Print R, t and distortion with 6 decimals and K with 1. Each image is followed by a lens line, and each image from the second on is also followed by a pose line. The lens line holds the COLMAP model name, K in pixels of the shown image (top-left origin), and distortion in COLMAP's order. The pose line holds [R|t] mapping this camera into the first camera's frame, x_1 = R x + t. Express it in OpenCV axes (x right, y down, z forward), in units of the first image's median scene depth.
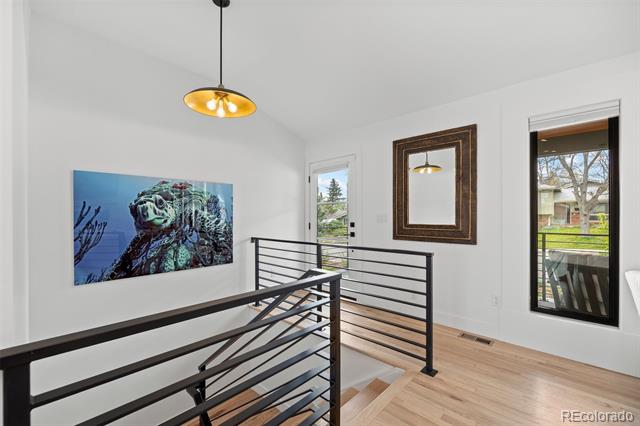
lens RADIAL K [[269.4, 0, 320.9], [0, 269.4, 213.6], [0, 0, 1]] dist [-0.018992, 0.001153]
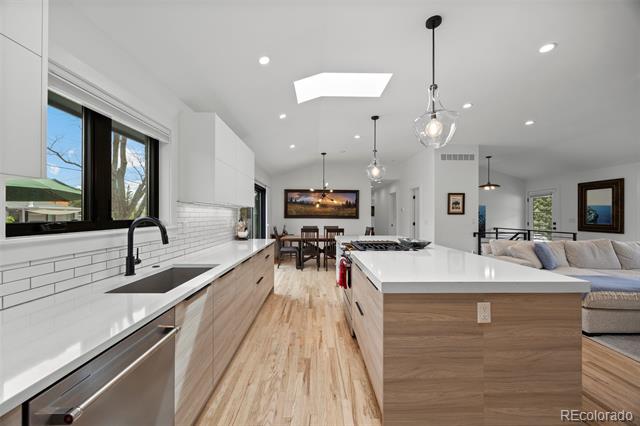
lens RADIAL K [[242.0, 0, 314.5], [0, 242.0, 212.5], [0, 0, 1]] dist [-0.010594, 0.000160]
pose [[0.690419, -0.003754, -0.723400, 0.184596], [0.002559, 0.999993, -0.002747, -0.042574], [0.723405, 0.000045, 0.690424, -1.632347]]
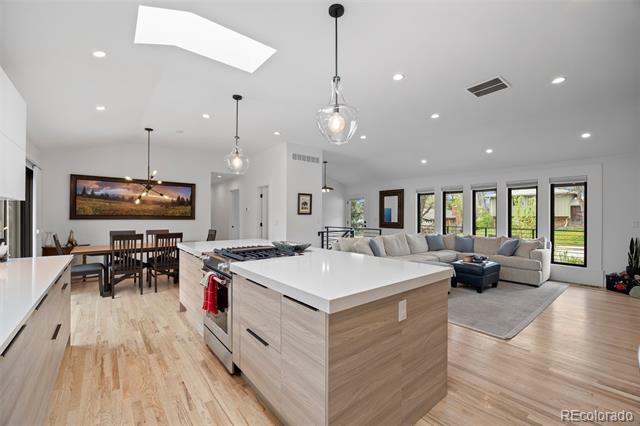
lens RADIAL K [[269.4, 0, 320.8], [0, 269.4, 212.8], [0, 0, 1]] dist [-0.018992, 0.001153]
pose [[0.990757, 0.004506, -0.135571, 0.049073], [-0.004722, 0.999988, -0.001275, -0.042260], [0.135563, 0.001903, 0.990767, -1.628488]]
